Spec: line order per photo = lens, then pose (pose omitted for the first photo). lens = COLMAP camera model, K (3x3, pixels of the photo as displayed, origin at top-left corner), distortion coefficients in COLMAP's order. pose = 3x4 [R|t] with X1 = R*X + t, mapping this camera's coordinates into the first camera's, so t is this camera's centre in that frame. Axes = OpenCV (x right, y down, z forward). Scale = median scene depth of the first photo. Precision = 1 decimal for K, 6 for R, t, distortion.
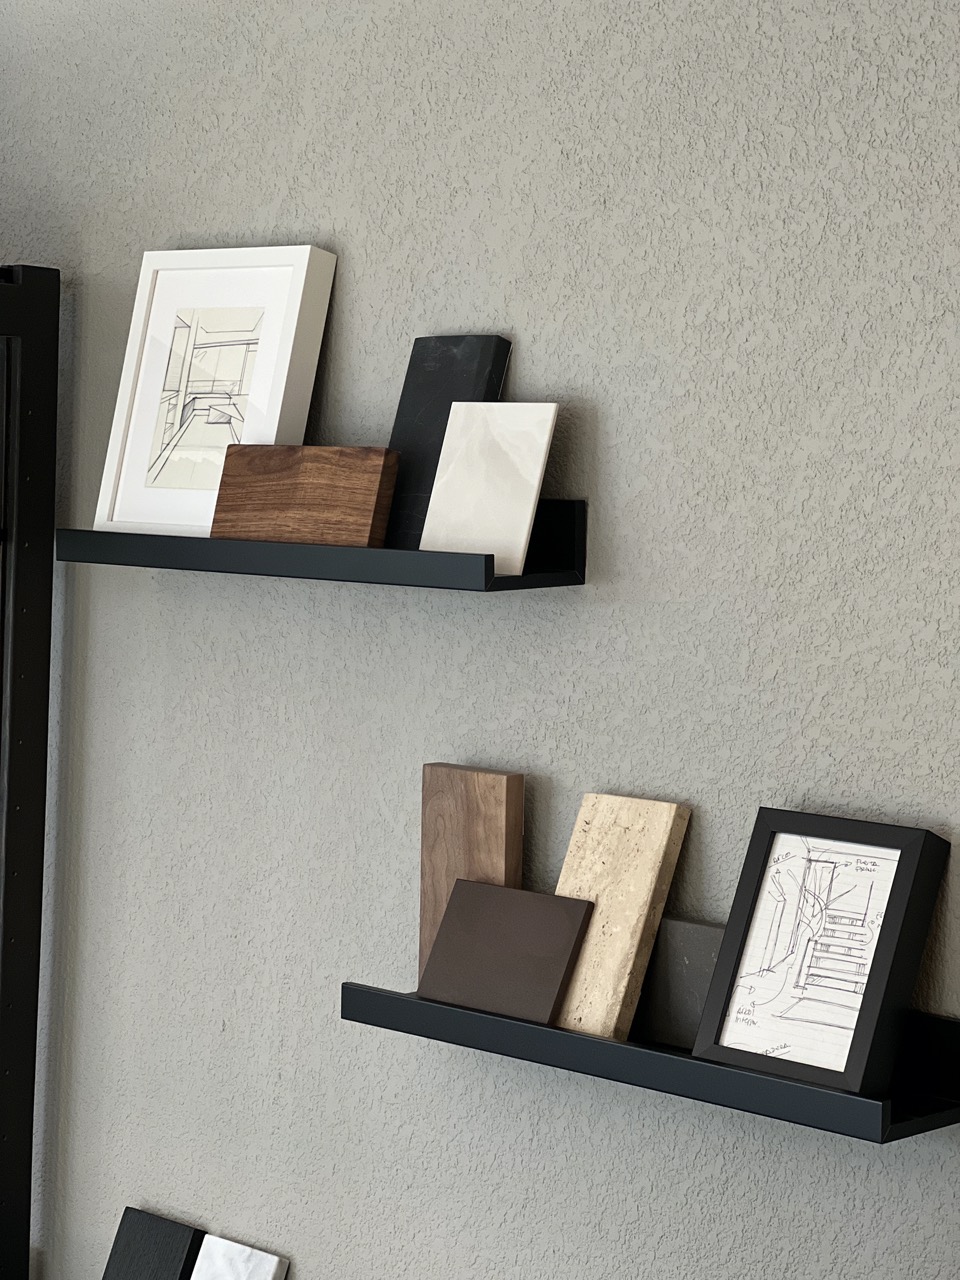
lens RADIAL K [[2871.6, 0, 483.8], [0, 2871.6, 634.5], [0, 0, 1]] dist [-0.255304, 6.423235]
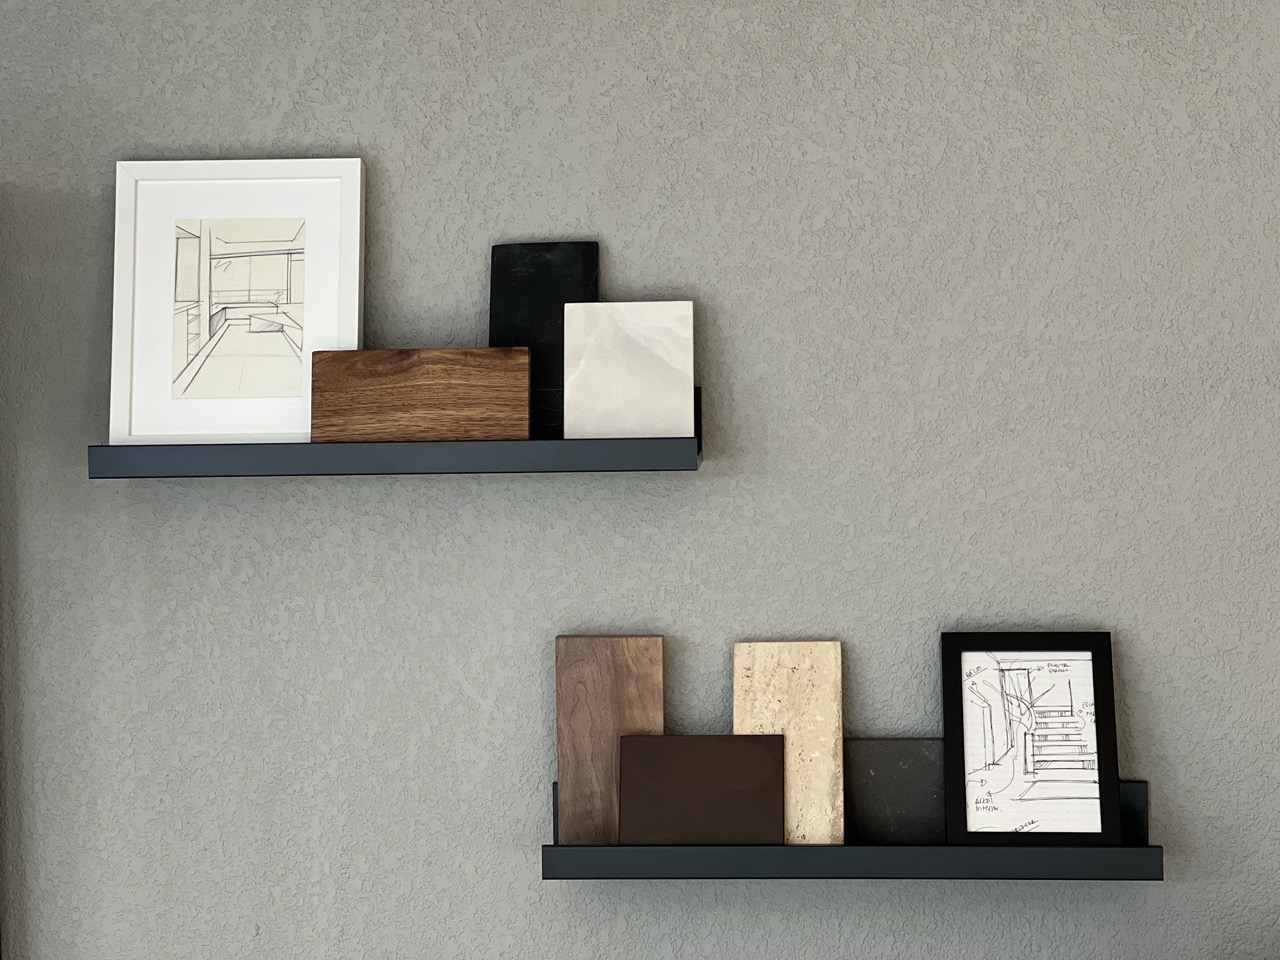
lens RADIAL K [[2871.6, 0, 640.0], [0, 2871.6, 480.0], [0, 0, 1]] dist [-0.255304, 6.423235]
pose [[0.764427, -0.063549, 0.641571, -0.709900], [0.077574, 0.996967, 0.006323, -0.019191], [-0.640027, 0.044936, 0.767038, 0.150807]]
